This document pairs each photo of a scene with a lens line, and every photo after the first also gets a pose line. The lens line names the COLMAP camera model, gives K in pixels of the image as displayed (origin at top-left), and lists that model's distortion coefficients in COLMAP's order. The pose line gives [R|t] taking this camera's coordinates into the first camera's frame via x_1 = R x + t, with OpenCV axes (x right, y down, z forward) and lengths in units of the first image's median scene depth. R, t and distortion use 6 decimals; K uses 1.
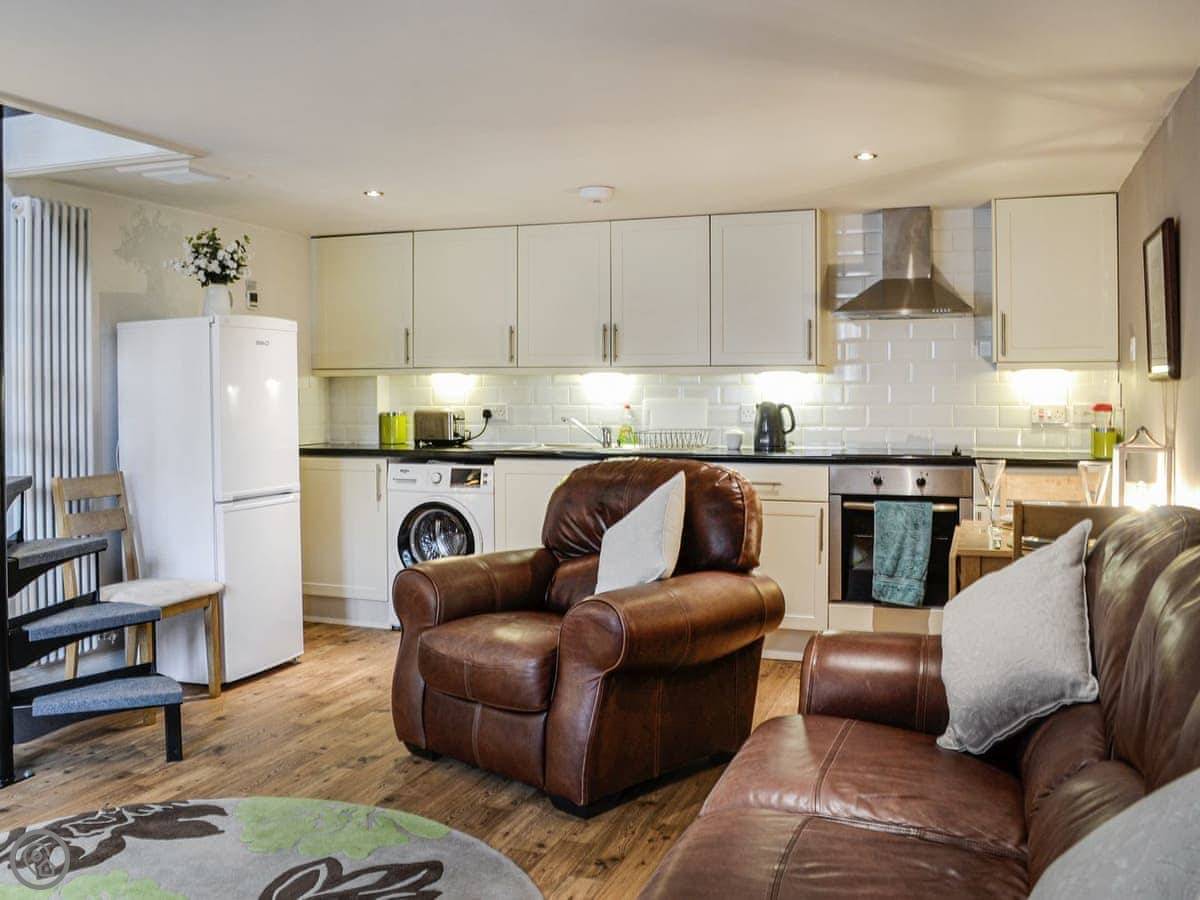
lens RADIAL K [[1105.7, 0, 600.0], [0, 1105.7, 450.0], [0, 0, 1]] dist [0.012149, 0.004340]
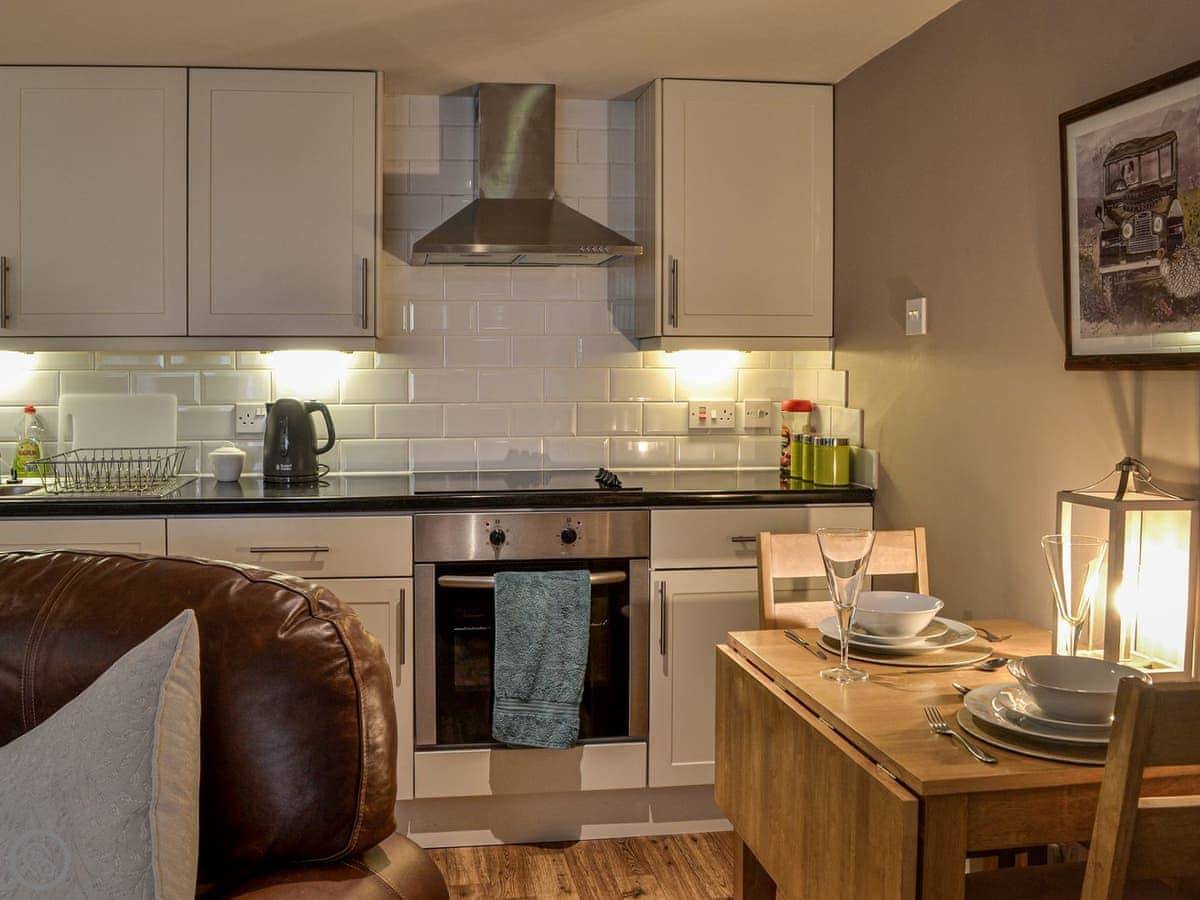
lens RADIAL K [[1140.9, 0, 543.8], [0, 1140.9, 388.8], [0, 0, 1]] dist [-0.083367, 0.012244]
pose [[0.898938, -0.006595, 0.438026, 0.011221], [0.024140, 0.999113, -0.034498, -0.026696], [-0.437410, 0.041586, 0.898300, 0.421804]]
